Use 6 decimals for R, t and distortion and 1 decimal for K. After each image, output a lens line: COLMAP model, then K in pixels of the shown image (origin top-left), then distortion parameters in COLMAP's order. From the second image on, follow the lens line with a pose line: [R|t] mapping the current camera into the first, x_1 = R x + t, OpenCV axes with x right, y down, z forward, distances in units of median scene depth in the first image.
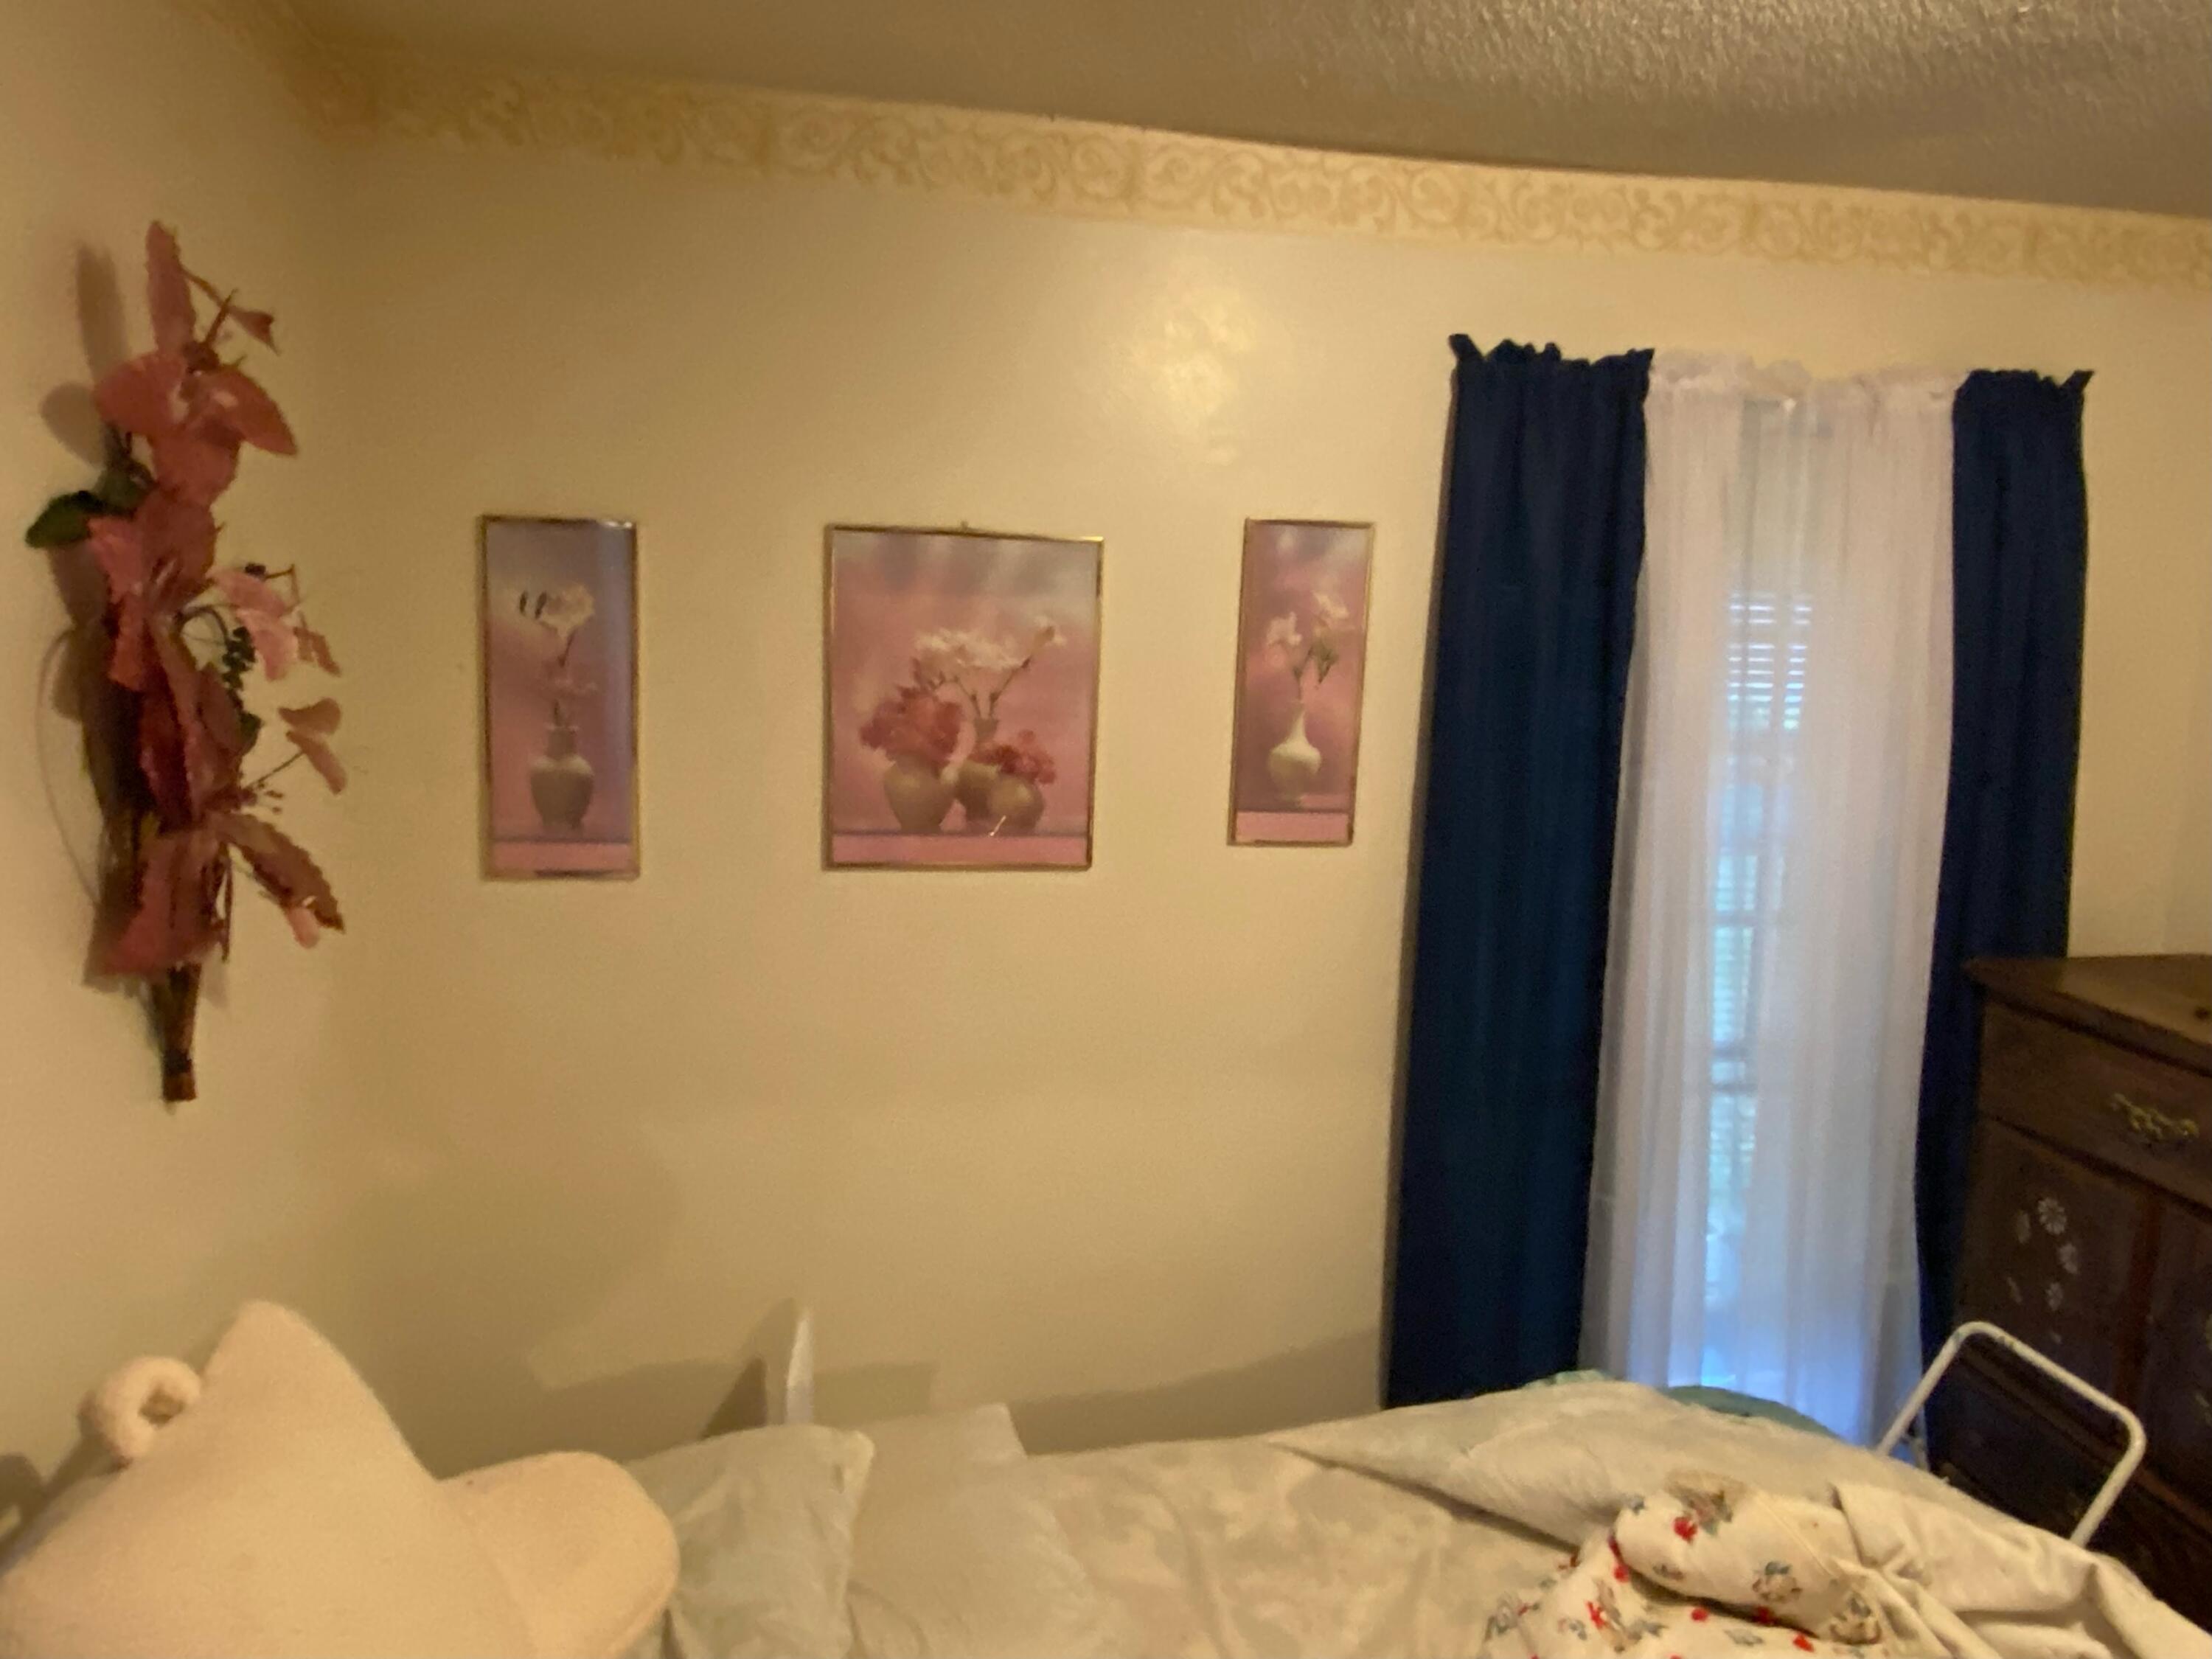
lens RADIAL K [[1500.9, 0, 1107.9], [0, 1500.9, 814.9], [0, 0, 1]] dist [0.061747, -0.084617]
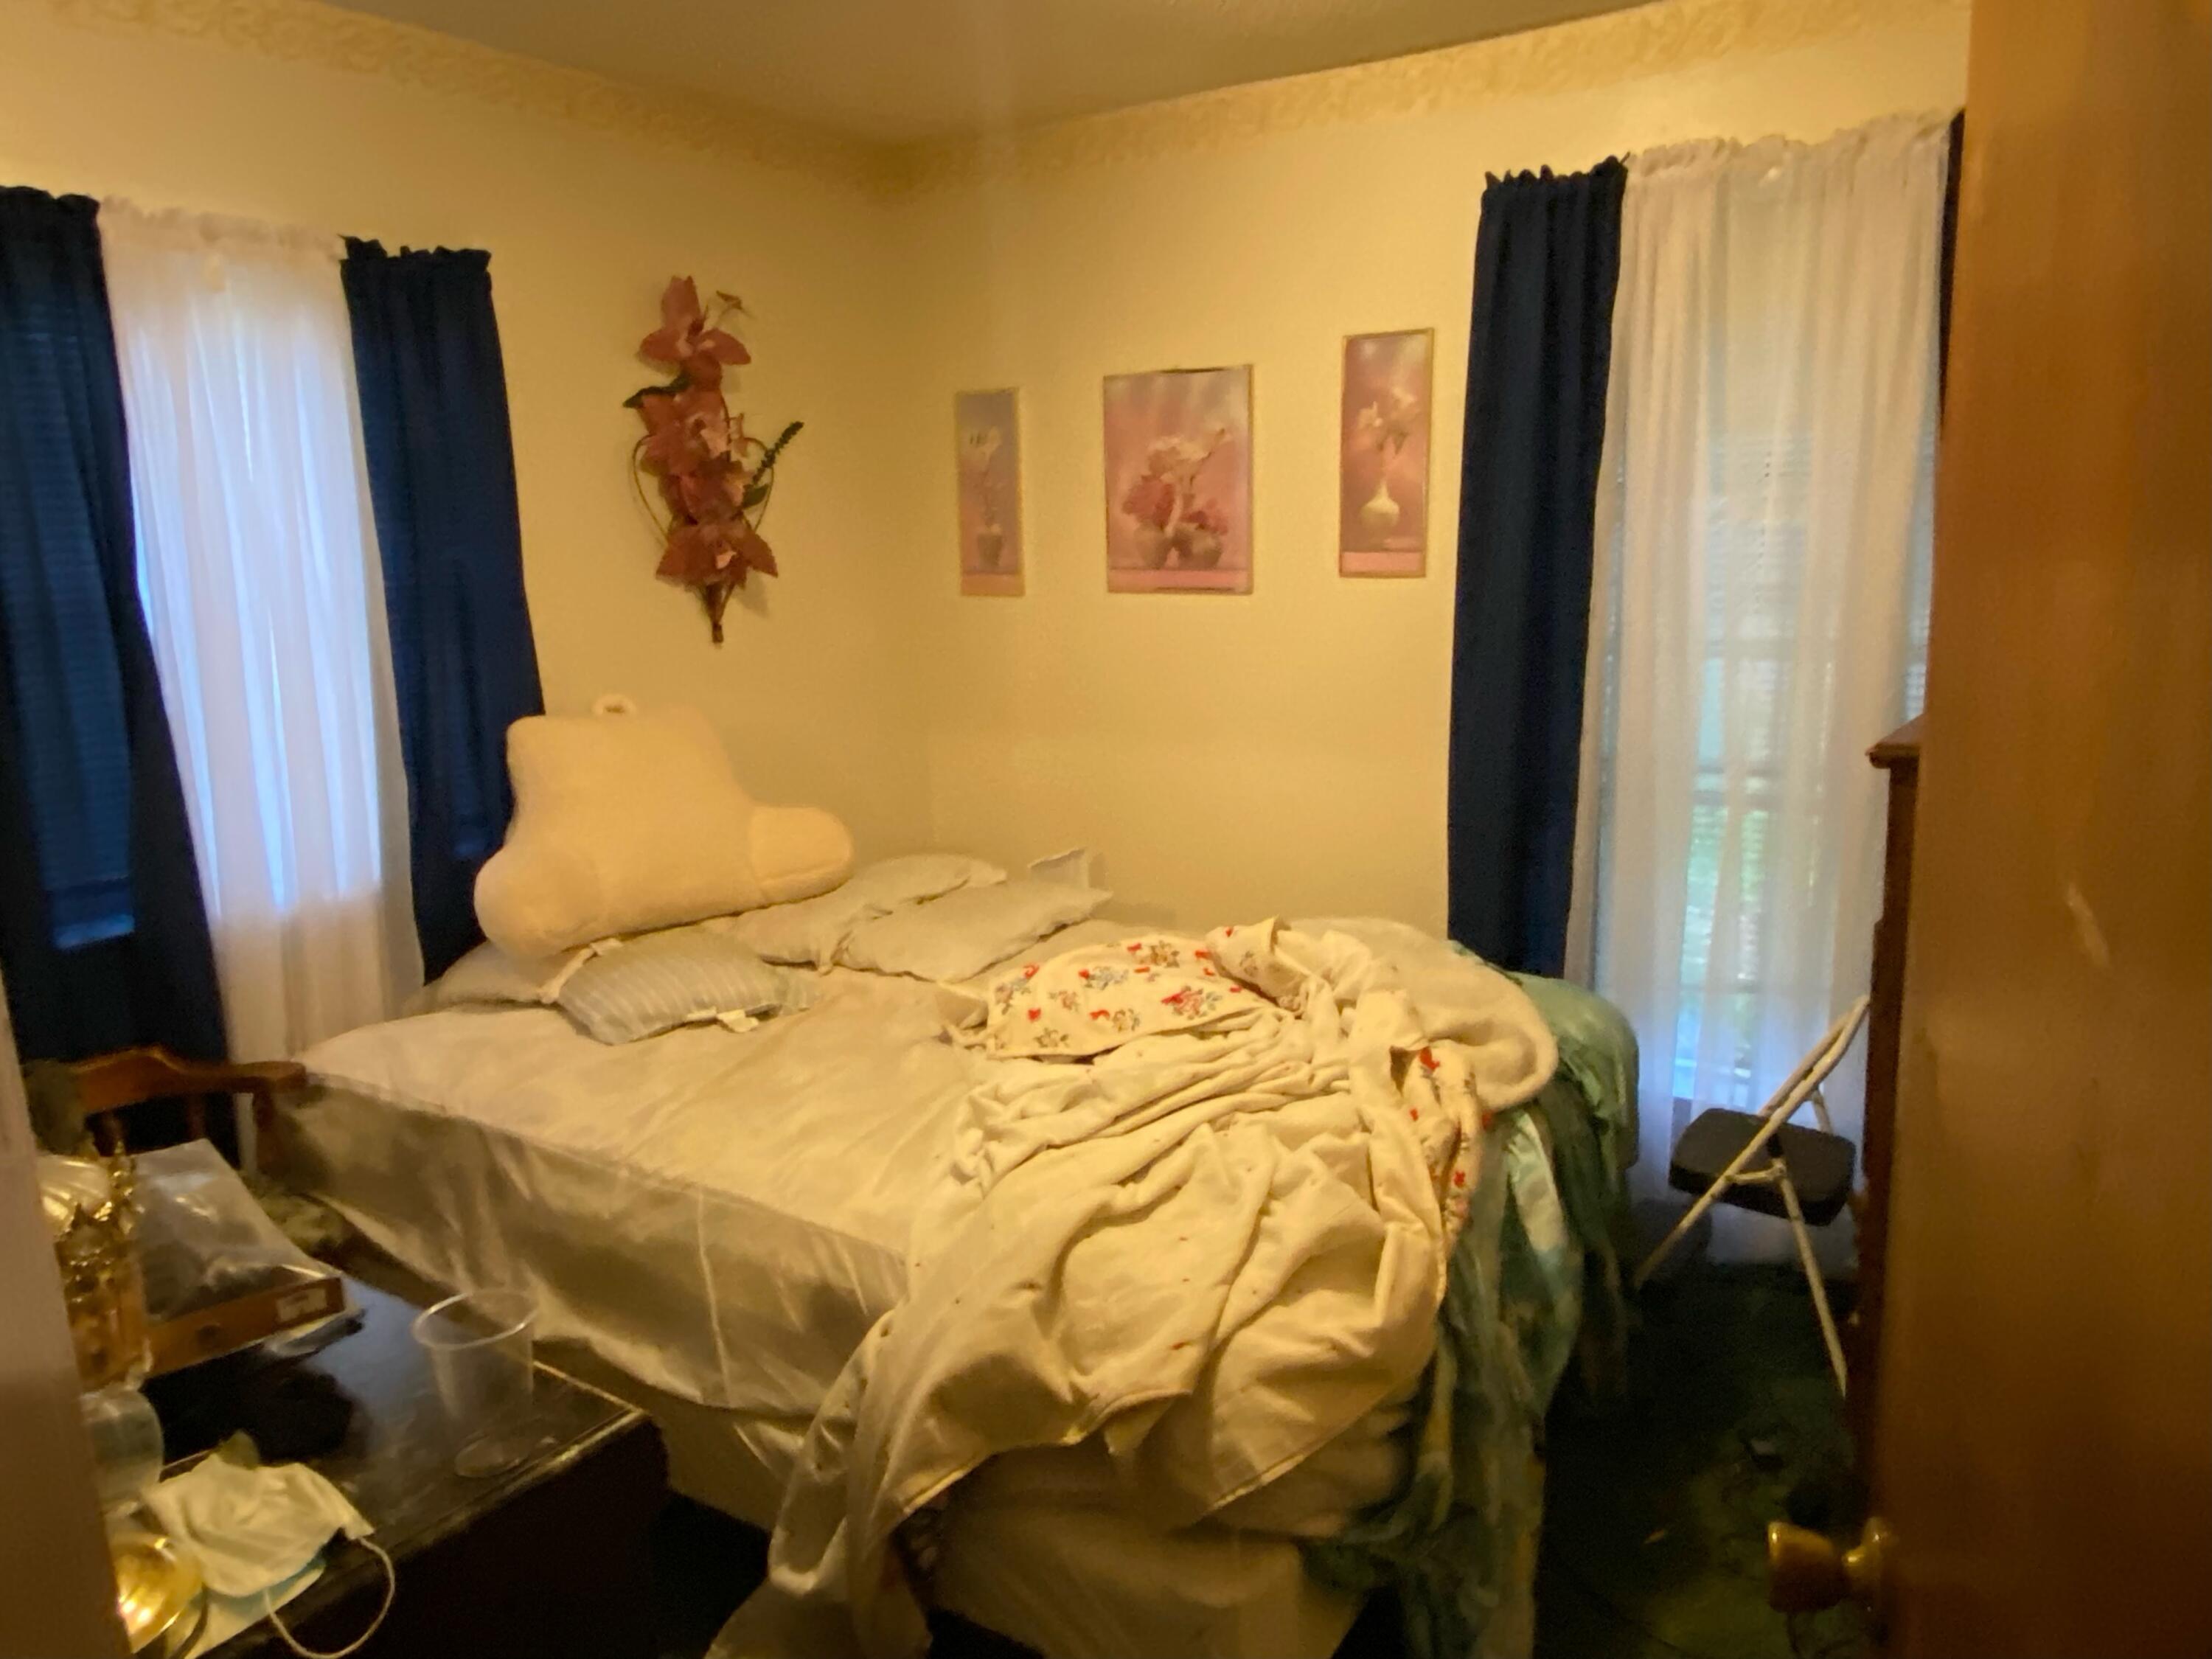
lens RADIAL K [[1500.9, 0, 1095.8], [0, 1500.9, 827.2], [0, 0, 1]] dist [0.061747, -0.084617]
pose [[0.703553, 0.094987, -0.704266, 0.981020], [-0.057485, 0.995386, 0.076824, 0.166393], [0.708314, -0.013566, 0.705767, -0.176529]]
